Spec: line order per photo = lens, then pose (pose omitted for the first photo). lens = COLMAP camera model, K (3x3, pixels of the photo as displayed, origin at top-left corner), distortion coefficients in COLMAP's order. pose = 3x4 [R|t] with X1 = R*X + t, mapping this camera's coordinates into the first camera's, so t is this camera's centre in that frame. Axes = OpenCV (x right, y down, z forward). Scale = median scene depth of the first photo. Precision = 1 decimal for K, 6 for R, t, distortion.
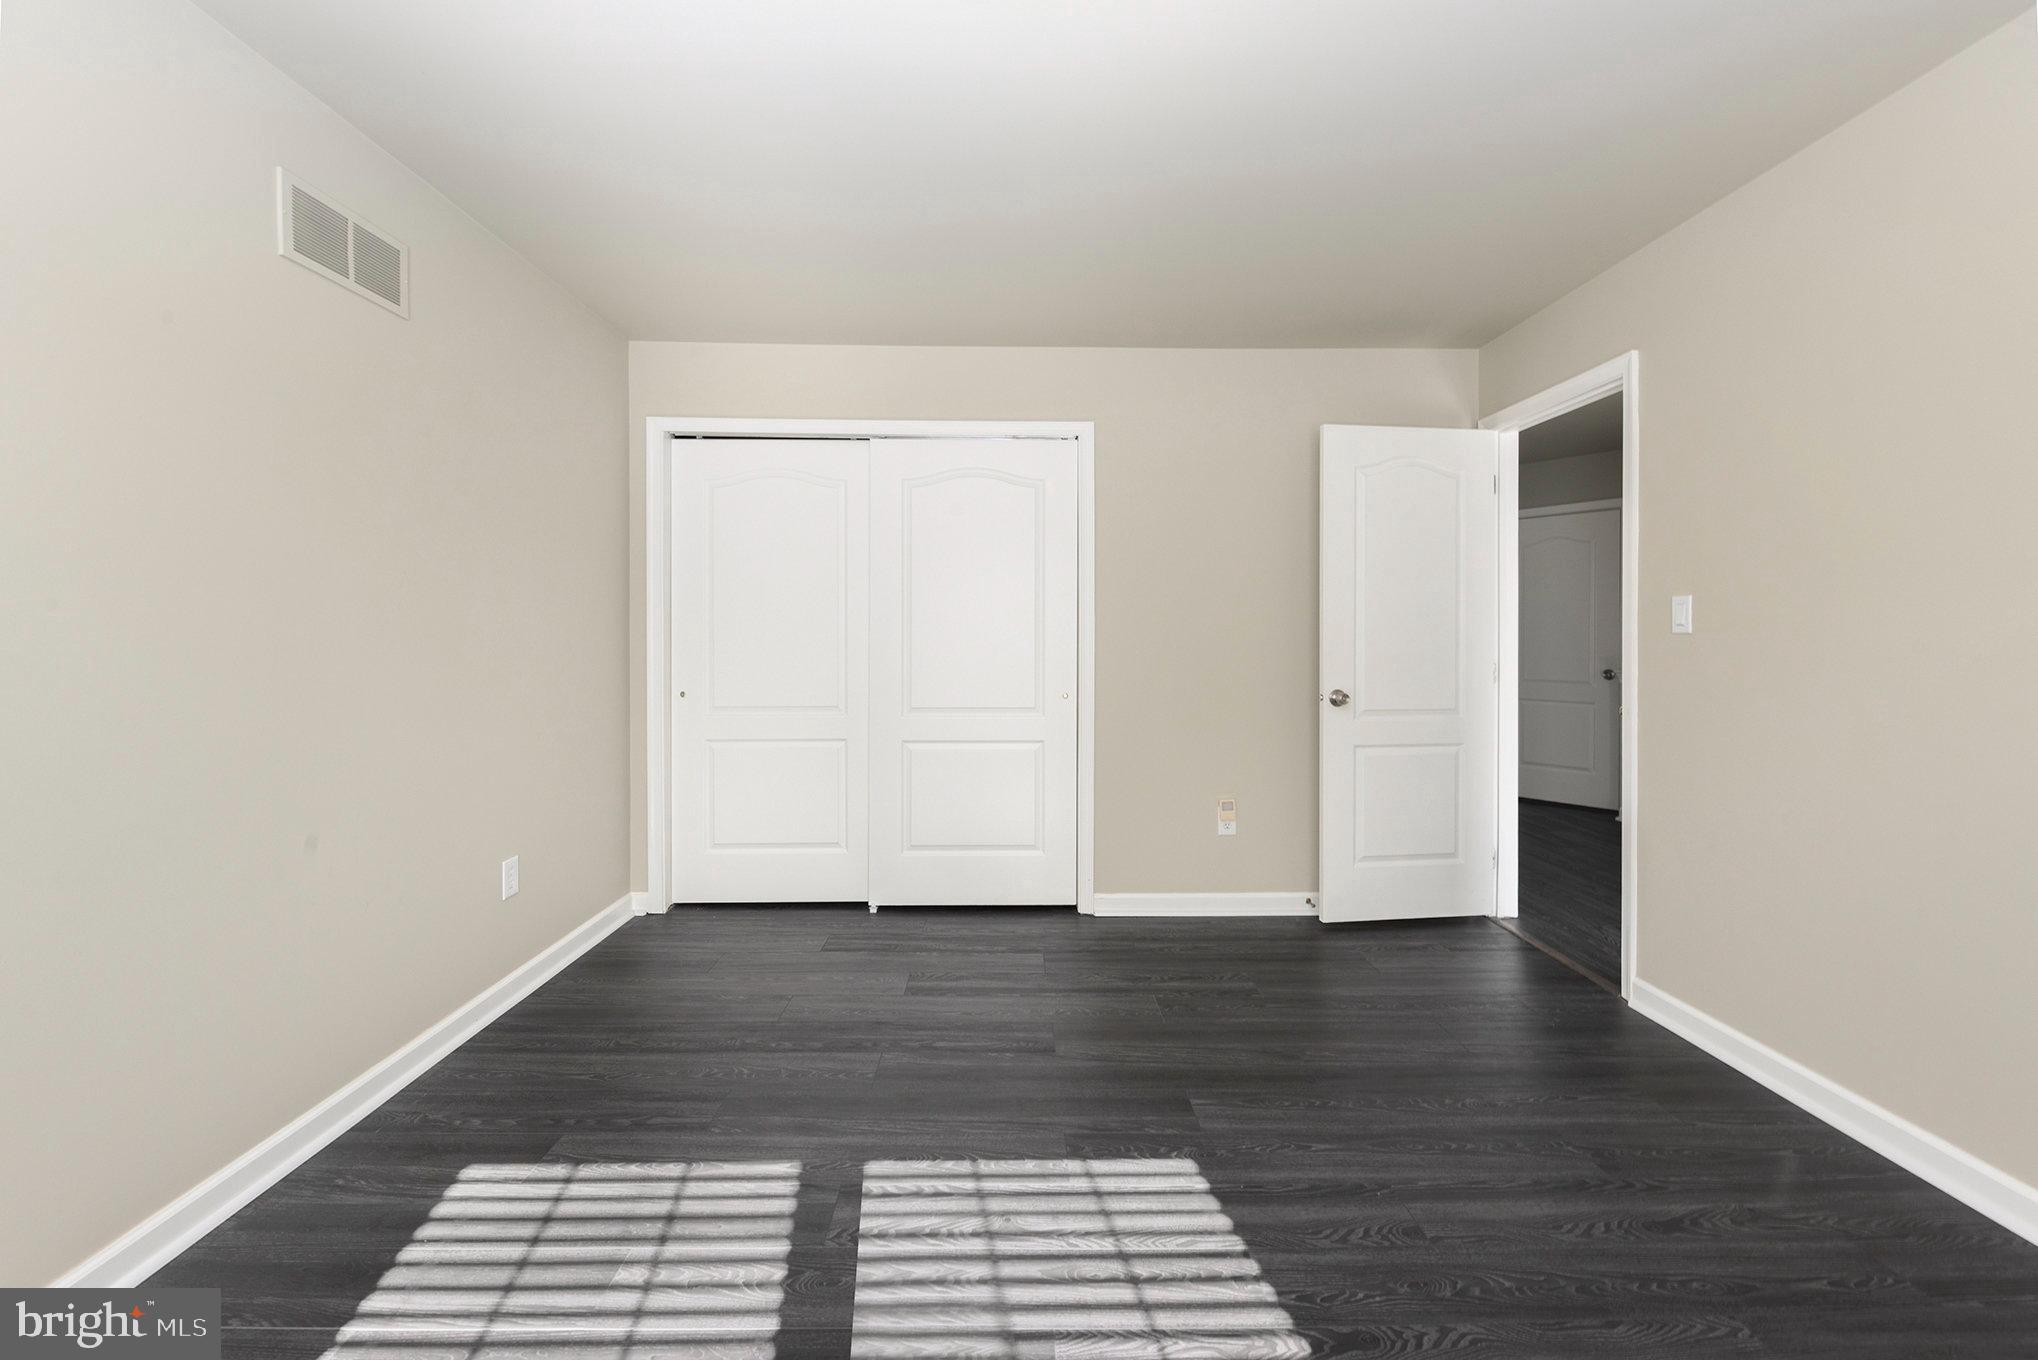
lens RADIAL K [[817.9, 0, 1012.6], [0, 817.9, 666.9], [0, 0, 1]] dist [-0.015098, -0.000147]
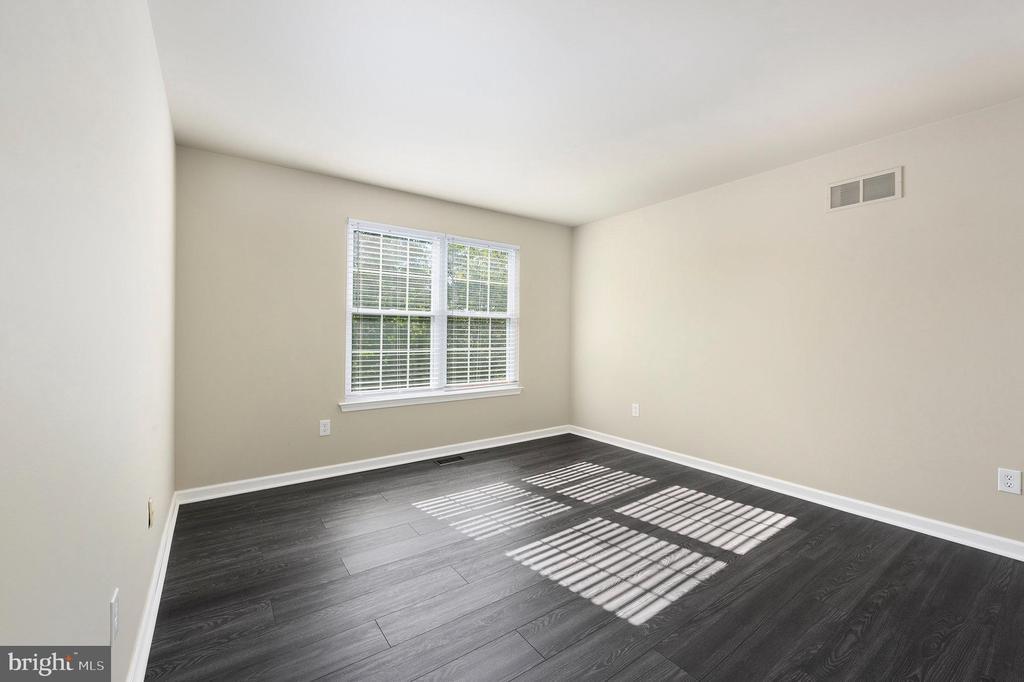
lens RADIAL K [[410.9, 0, 508.8], [0, 410.9, 334.4], [0, 0, 1]] dist [-0.015098, -0.000147]
pose [[-0.818444, 0.001446, -0.574585, 1.040163], [-0.026064, 0.998874, 0.039638, -0.061382], [0.573995, 0.047417, -0.817485, 1.664994]]
